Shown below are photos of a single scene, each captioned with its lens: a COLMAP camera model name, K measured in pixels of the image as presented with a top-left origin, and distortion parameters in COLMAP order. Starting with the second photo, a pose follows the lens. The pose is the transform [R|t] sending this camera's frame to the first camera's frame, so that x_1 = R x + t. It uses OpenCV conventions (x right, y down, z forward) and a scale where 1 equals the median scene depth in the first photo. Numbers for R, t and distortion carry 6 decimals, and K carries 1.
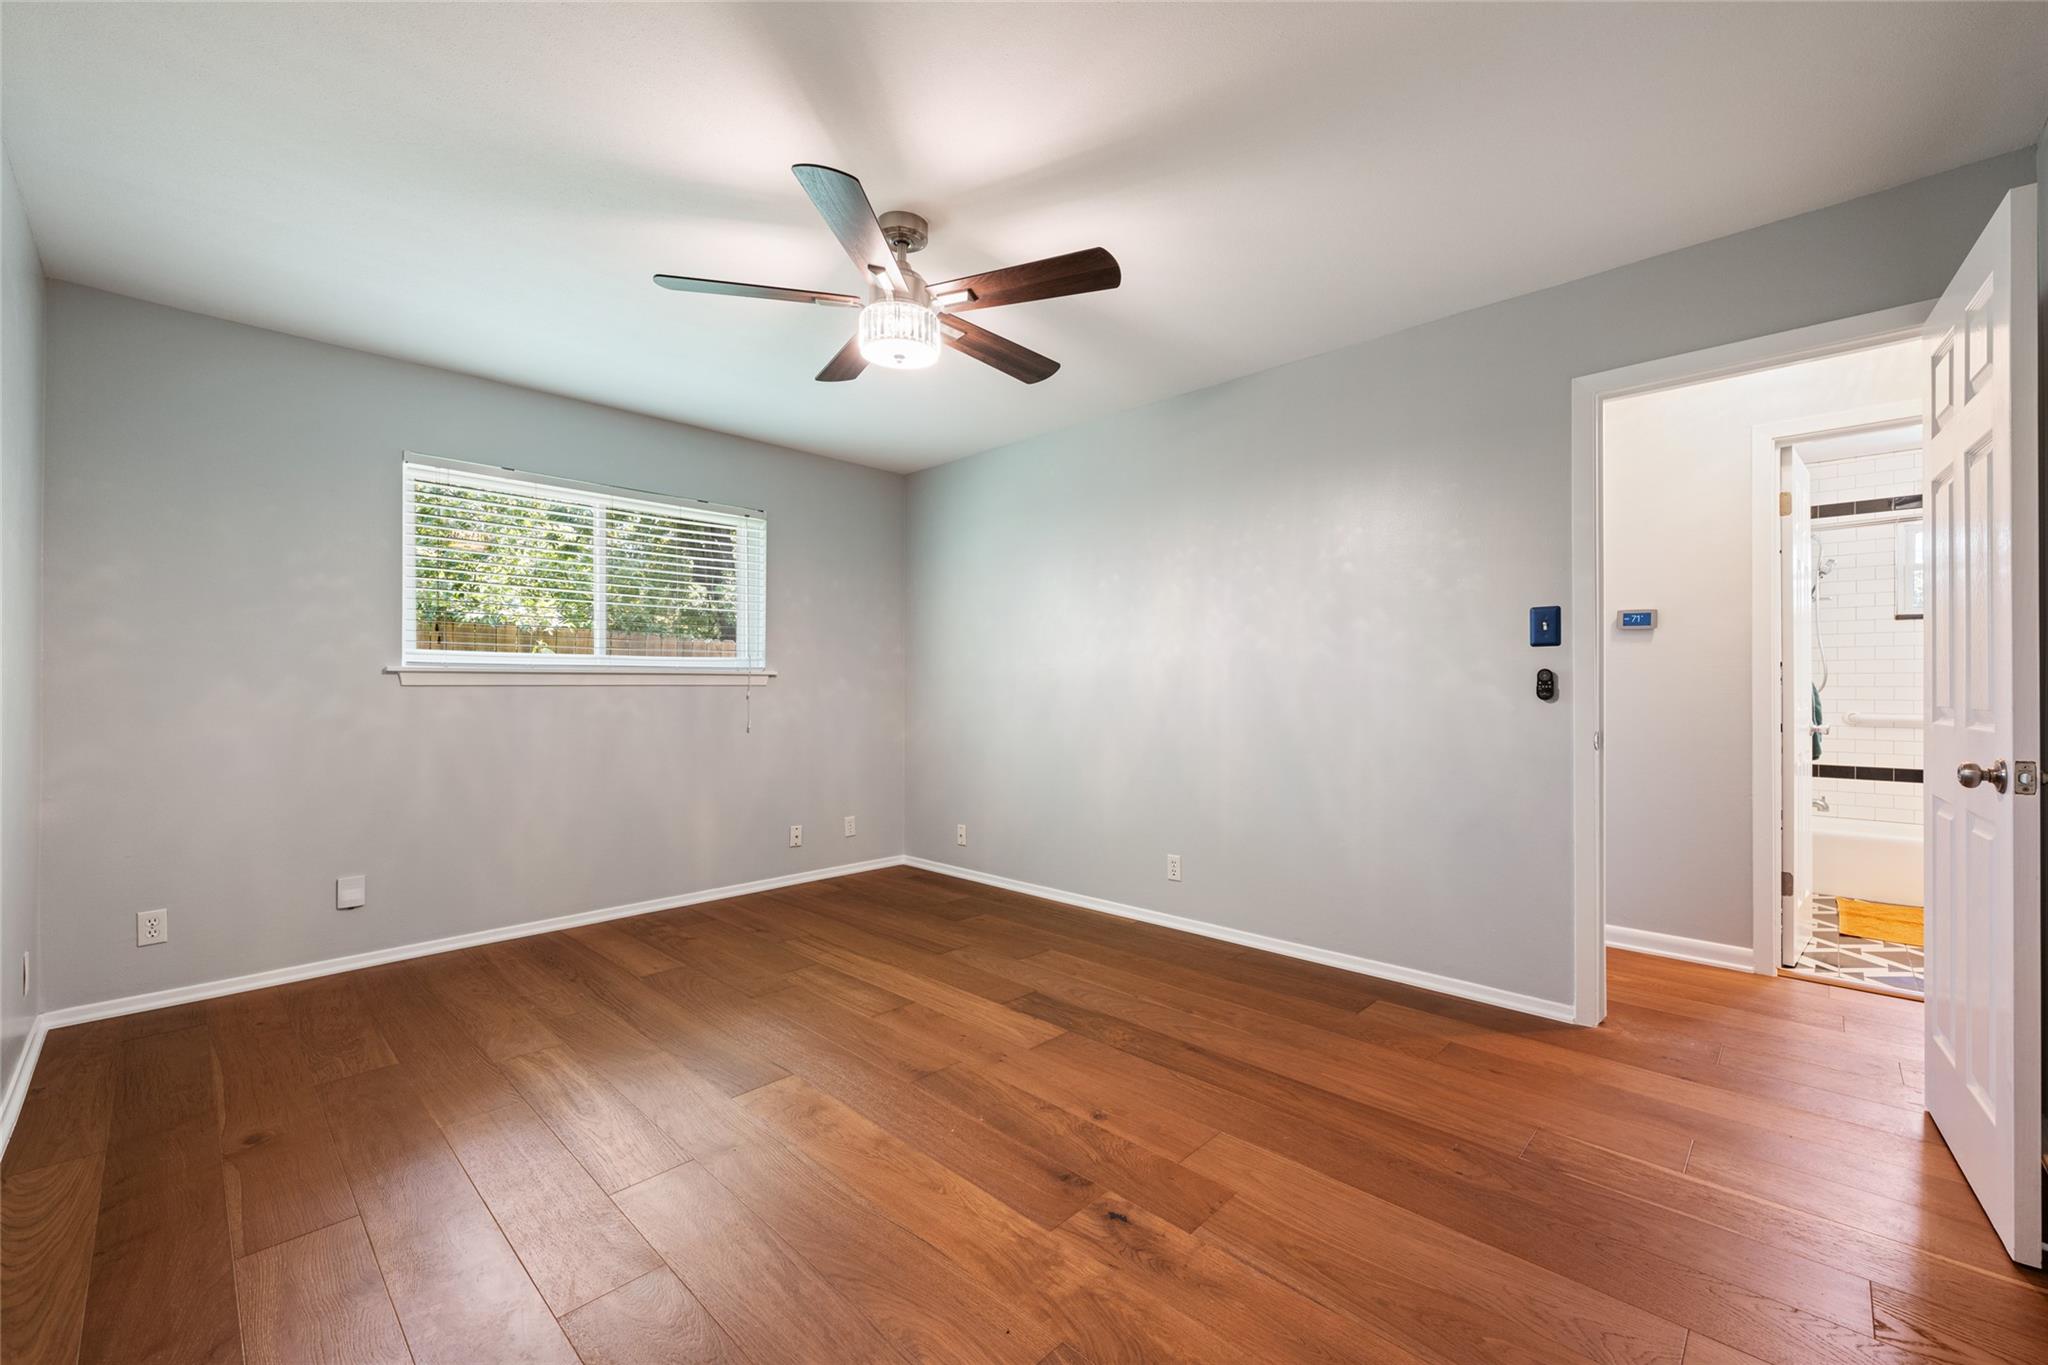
lens RADIAL K [[818.6, 0, 1018.8], [0, 818.6, 683.2], [0, 0, 1]] dist [-0.005622, 0.000213]
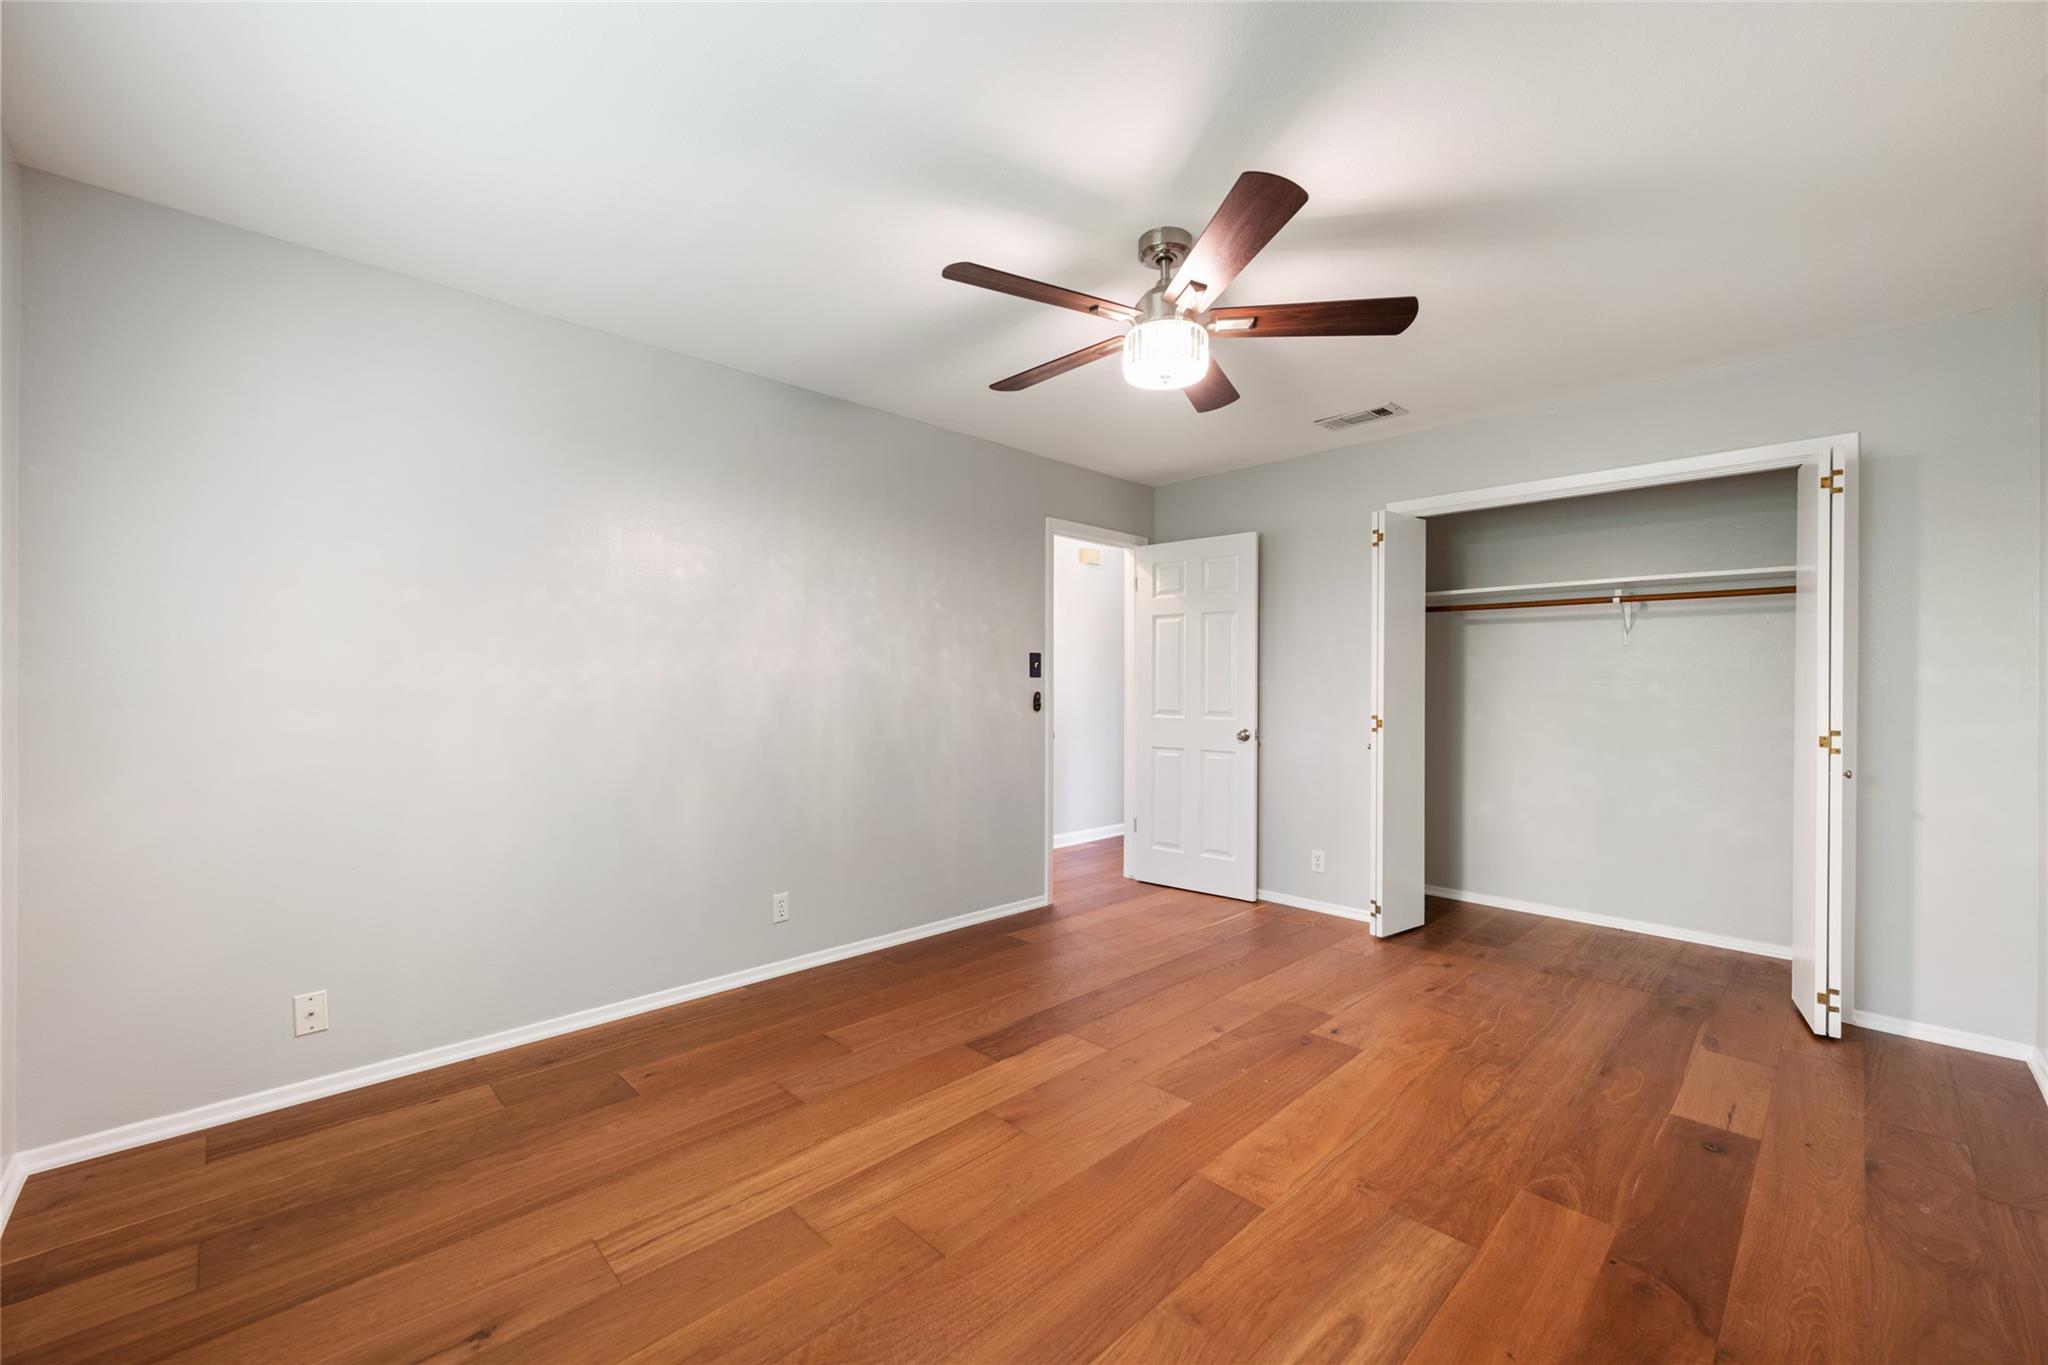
lens RADIAL K [[818.6, 0, 1018.7], [0, 818.6, 689.1], [0, 0, 1]] dist [-0.005622, 0.000213]
pose [[0.031149, -0.002365, 0.999512, -0.880397], [-0.009442, 0.999952, 0.002660, -0.024050], [-0.999470, -0.009520, 0.031125, 0.900753]]
